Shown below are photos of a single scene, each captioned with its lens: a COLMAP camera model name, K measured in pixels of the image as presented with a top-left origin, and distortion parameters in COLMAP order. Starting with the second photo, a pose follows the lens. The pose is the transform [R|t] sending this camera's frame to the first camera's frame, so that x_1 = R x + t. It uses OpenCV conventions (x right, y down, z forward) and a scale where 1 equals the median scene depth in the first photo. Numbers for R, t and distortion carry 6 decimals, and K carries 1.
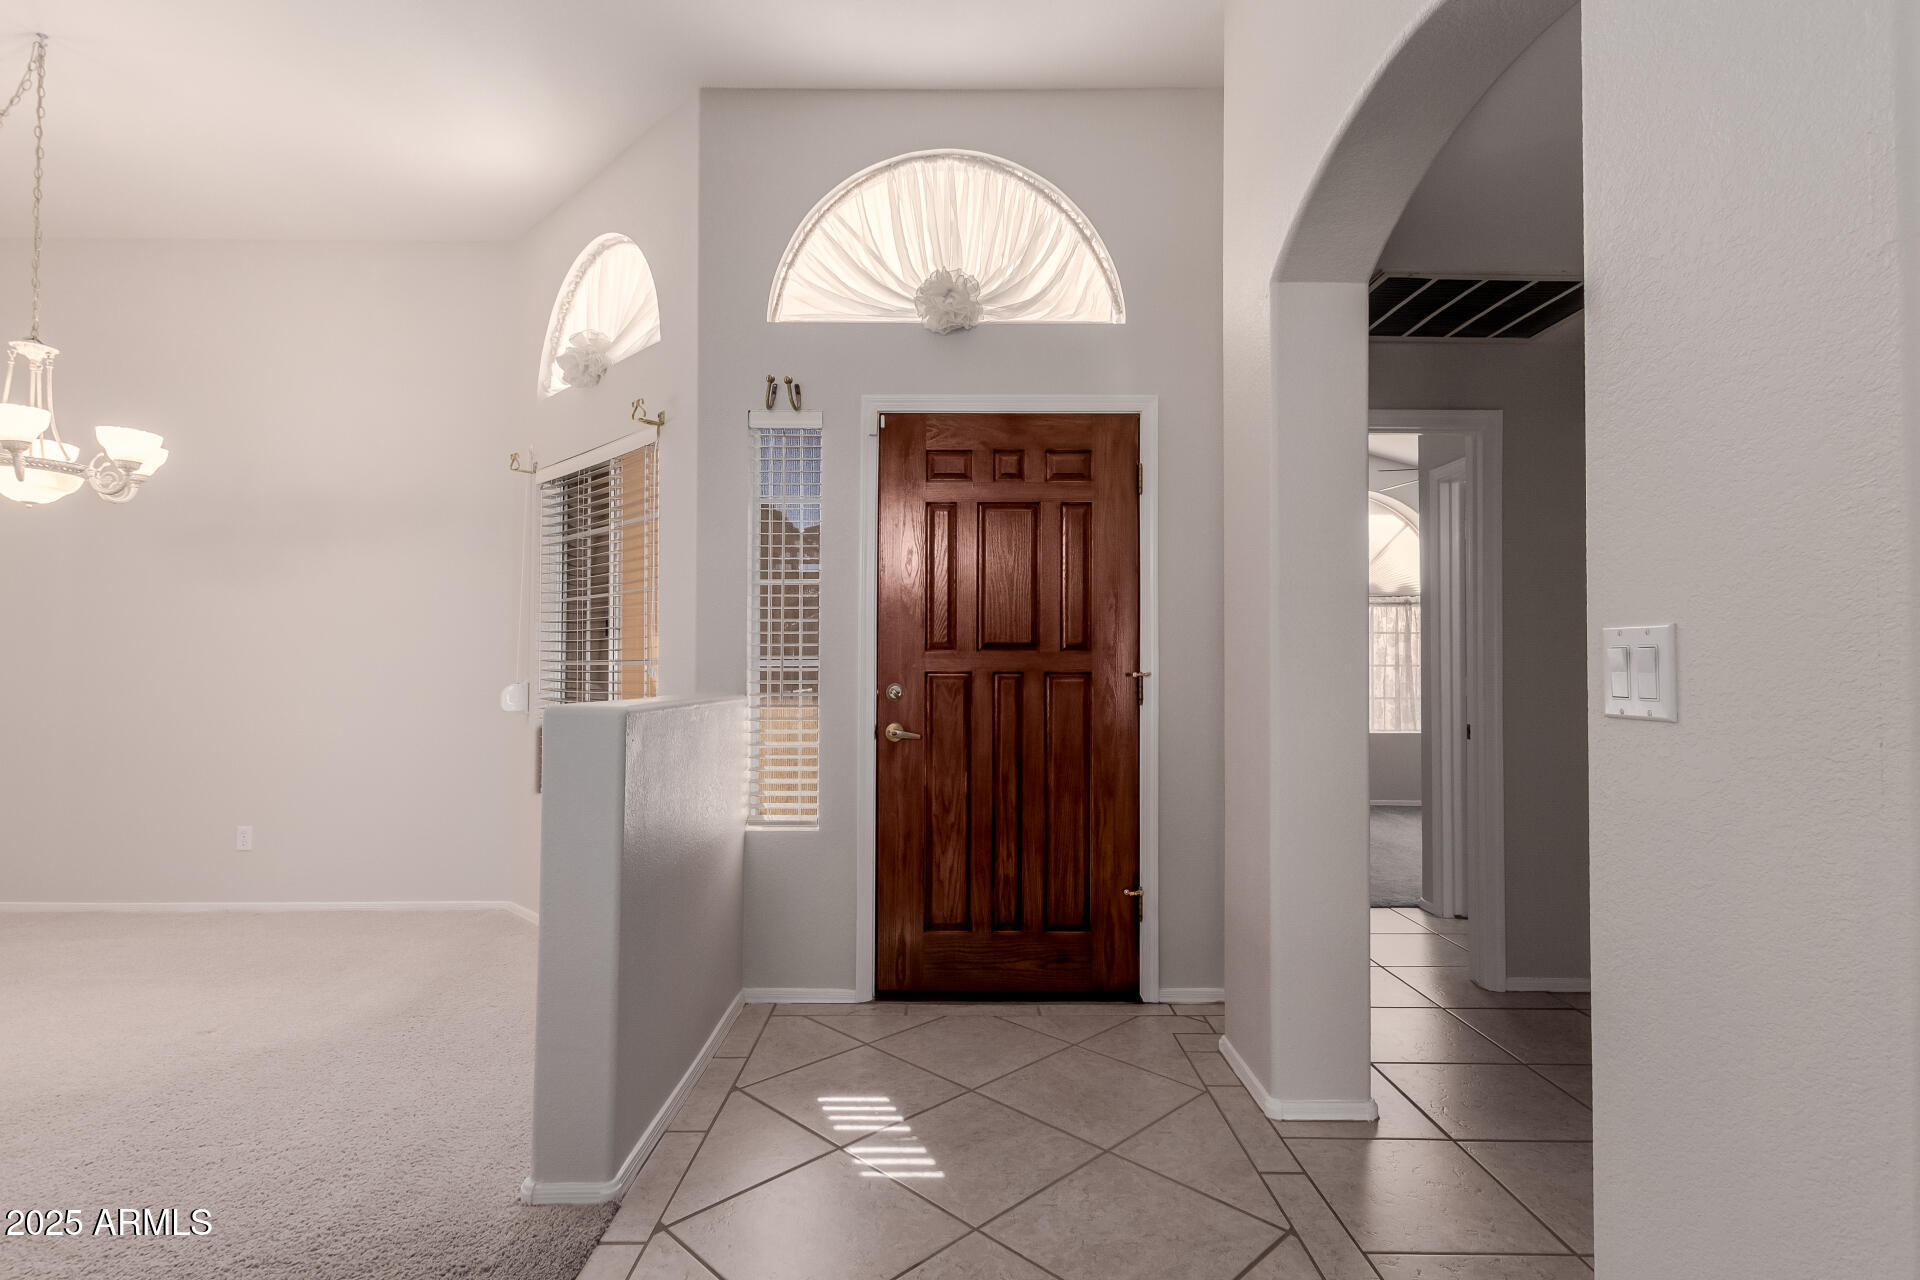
lens RADIAL K [[900.8, 0, 968.5], [0, 900.8, 675.1], [0, 0, 1]] dist [-0.013476, -0.000678]
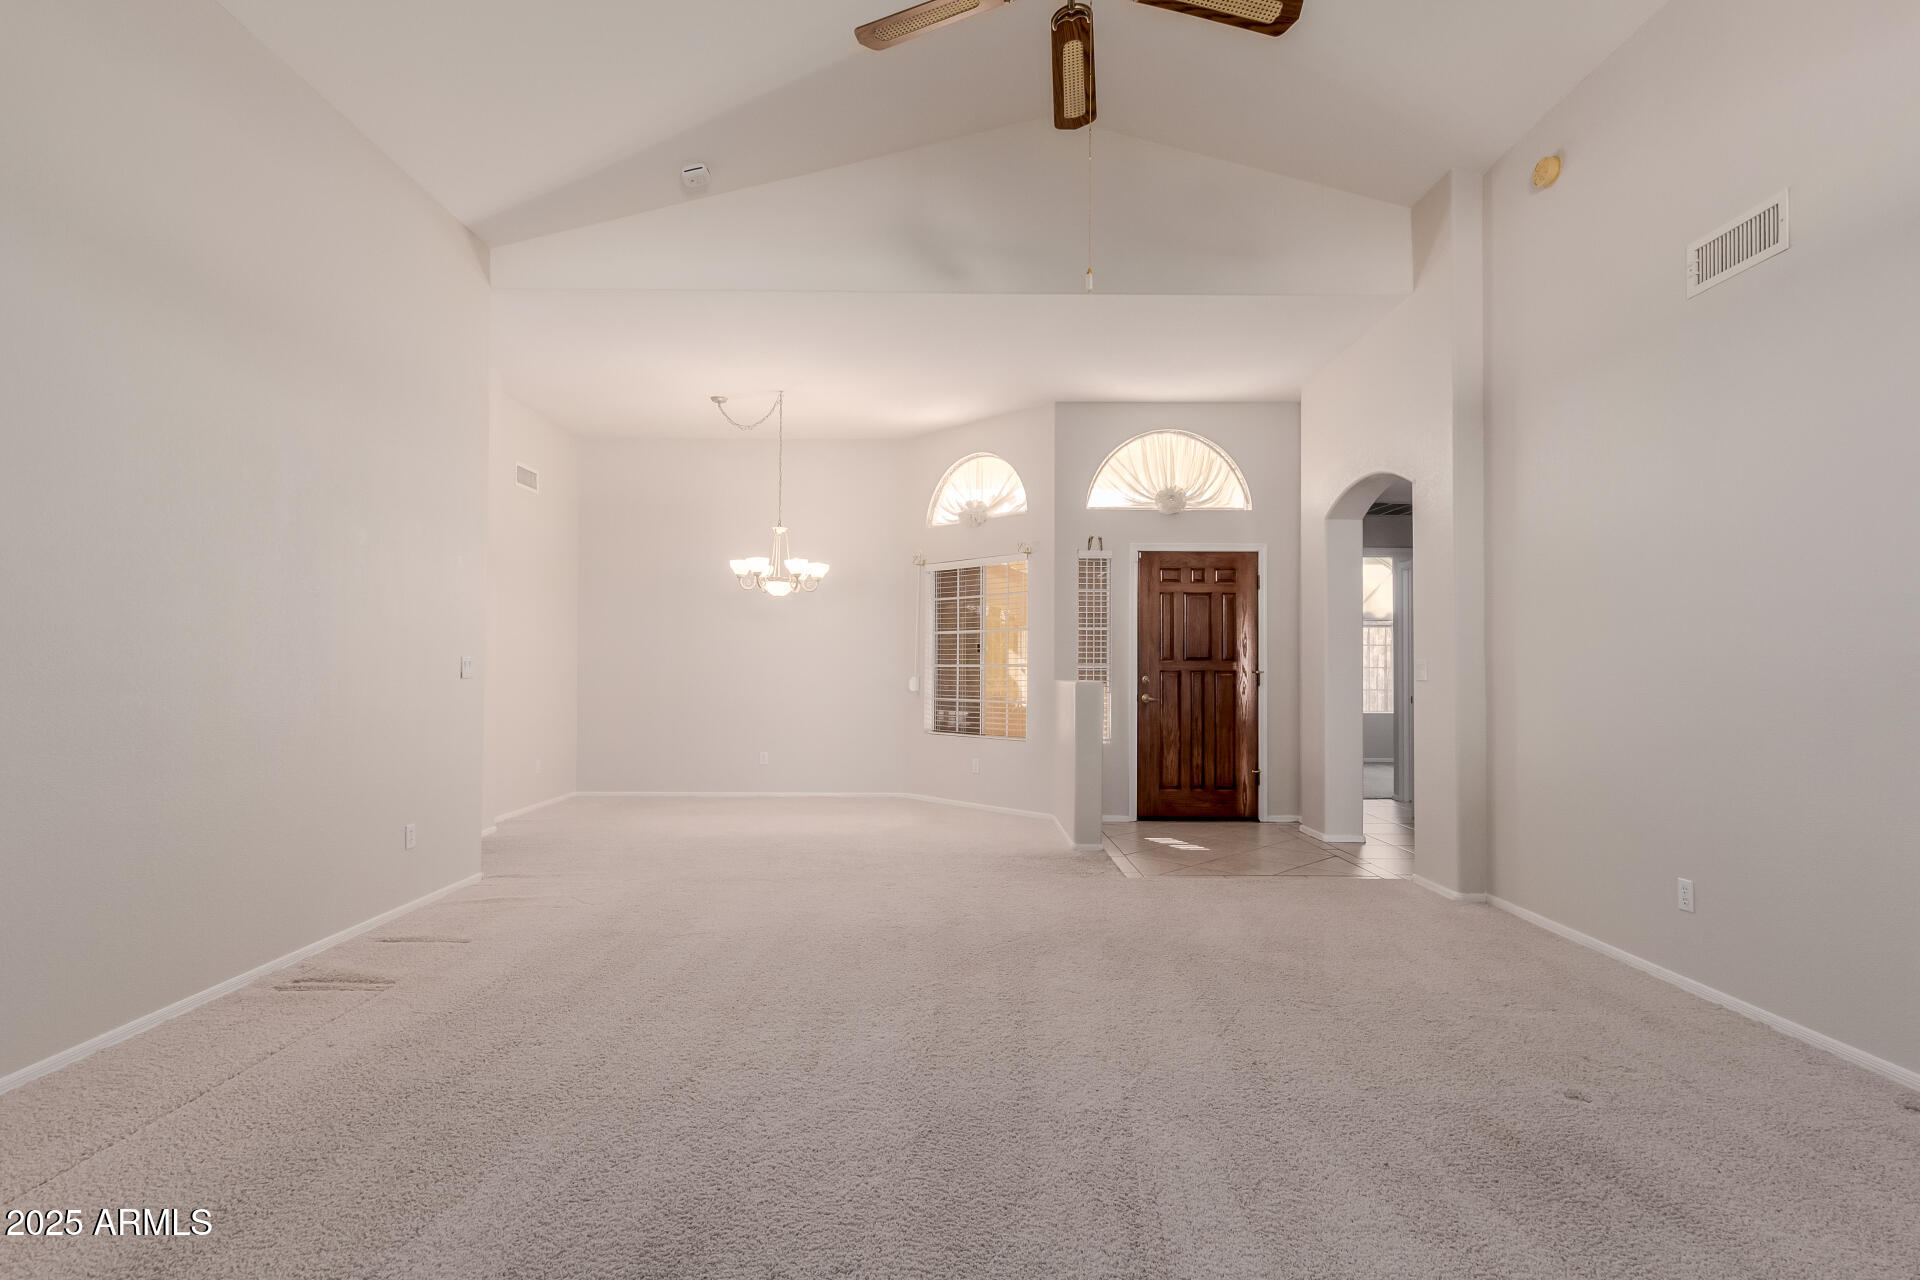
lens RADIAL K [[879.7, 0, 977.5], [0, 879.7, 676.0], [0, 0, 1]] dist [0.004349, 0.000080]
pose [[0.999976, -0.000161, 0.006904, -0.503024], [0.000171, 0.999999, -0.001506, 0.013201], [-0.006904, 0.001507, 0.999975, -1.123310]]
